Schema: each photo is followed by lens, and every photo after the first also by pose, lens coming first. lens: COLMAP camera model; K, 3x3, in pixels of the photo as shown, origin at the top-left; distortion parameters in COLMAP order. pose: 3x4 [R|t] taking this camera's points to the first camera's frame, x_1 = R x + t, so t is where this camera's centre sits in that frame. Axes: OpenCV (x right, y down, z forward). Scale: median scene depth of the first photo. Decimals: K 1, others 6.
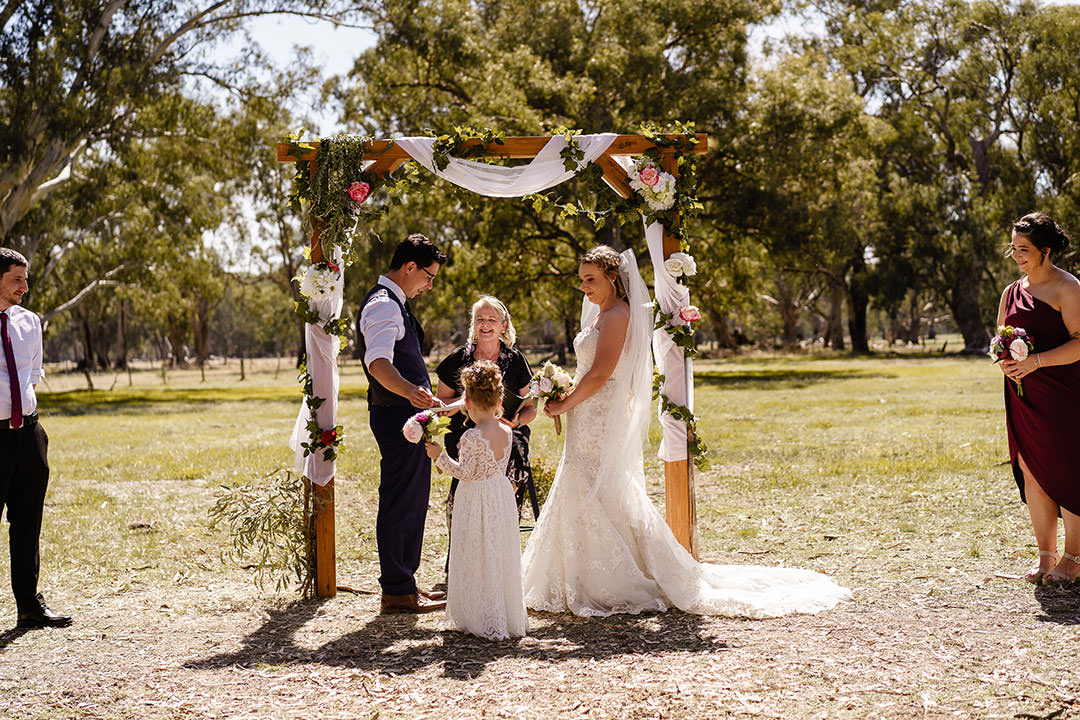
lens RADIAL K [[1598.4, 0, 540.0], [0, 1598.4, 360.0], [0, 0, 1]] dist [-0.022596, -0.025534]
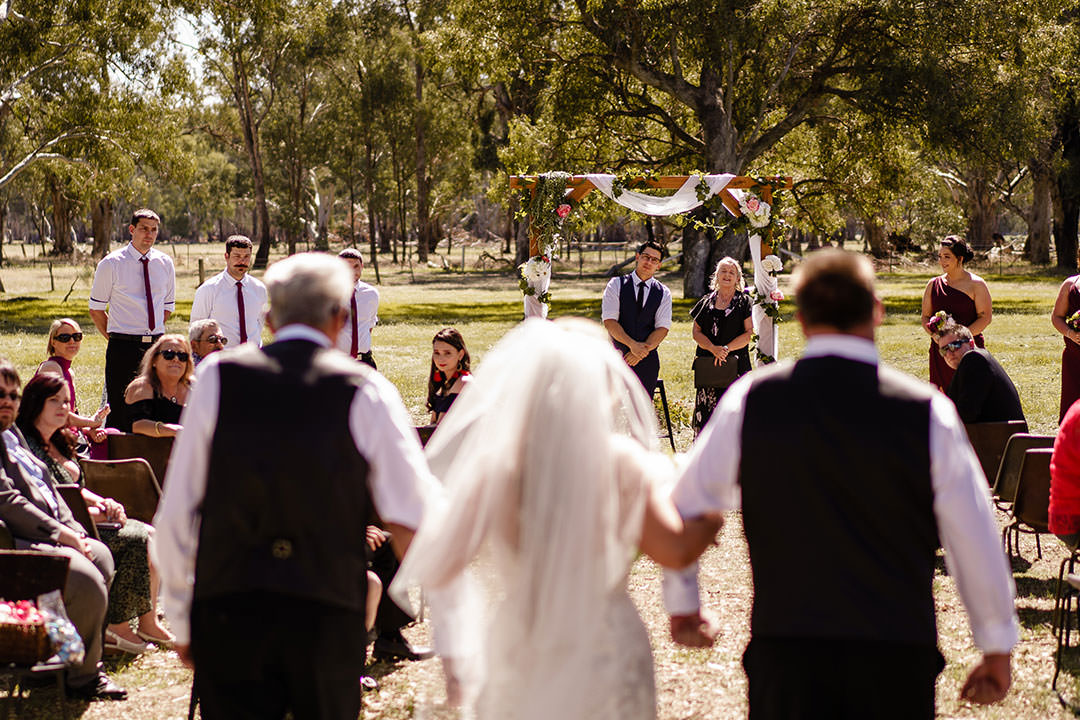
lens RADIAL K [[2565.3, 0, 540.0], [0, 2565.3, 360.0], [0, 0, 1]] dist [0.020414, 0.092985]
pose [[0.999384, 0.028621, -0.020301, -0.013337], [-0.027756, 0.998746, 0.041667, -0.010477], [0.021468, -0.041078, 0.998925, -0.240136]]
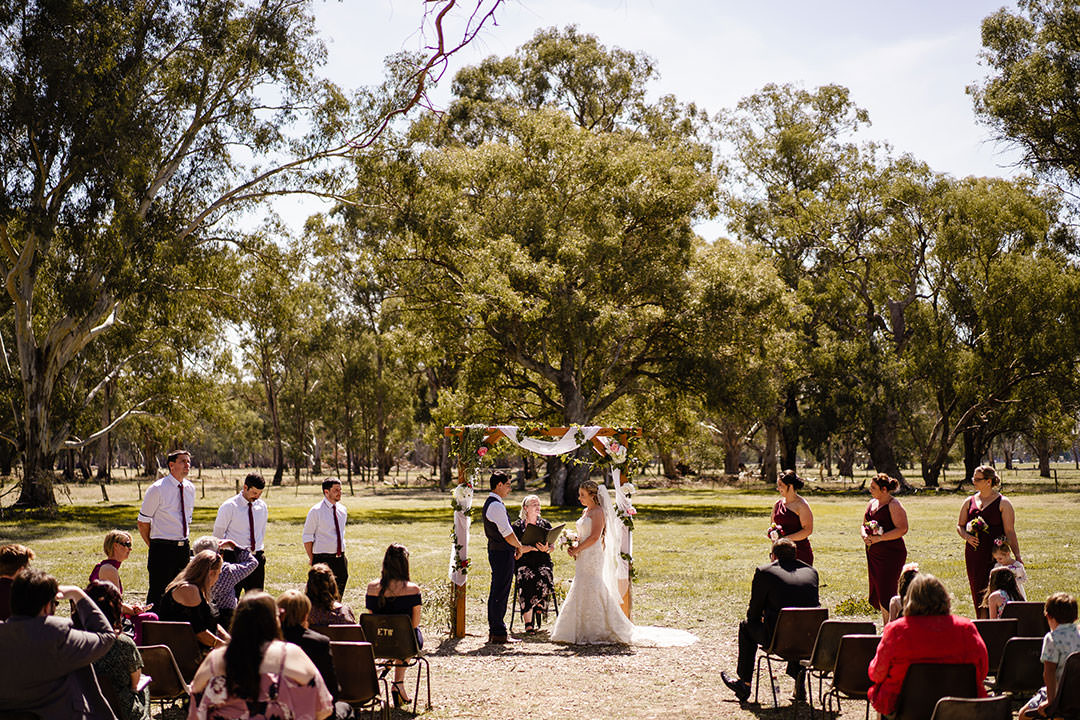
lens RADIAL K [[1598.4, 0, 540.0], [0, 1598.4, 360.0], [0, 0, 1]] dist [-0.022596, -0.025534]
pose [[0.999069, 0.031170, 0.029835, -0.016900], [-0.028922, 0.996912, -0.073009, -0.011851], [-0.032018, 0.072078, 0.996885, -0.195440]]
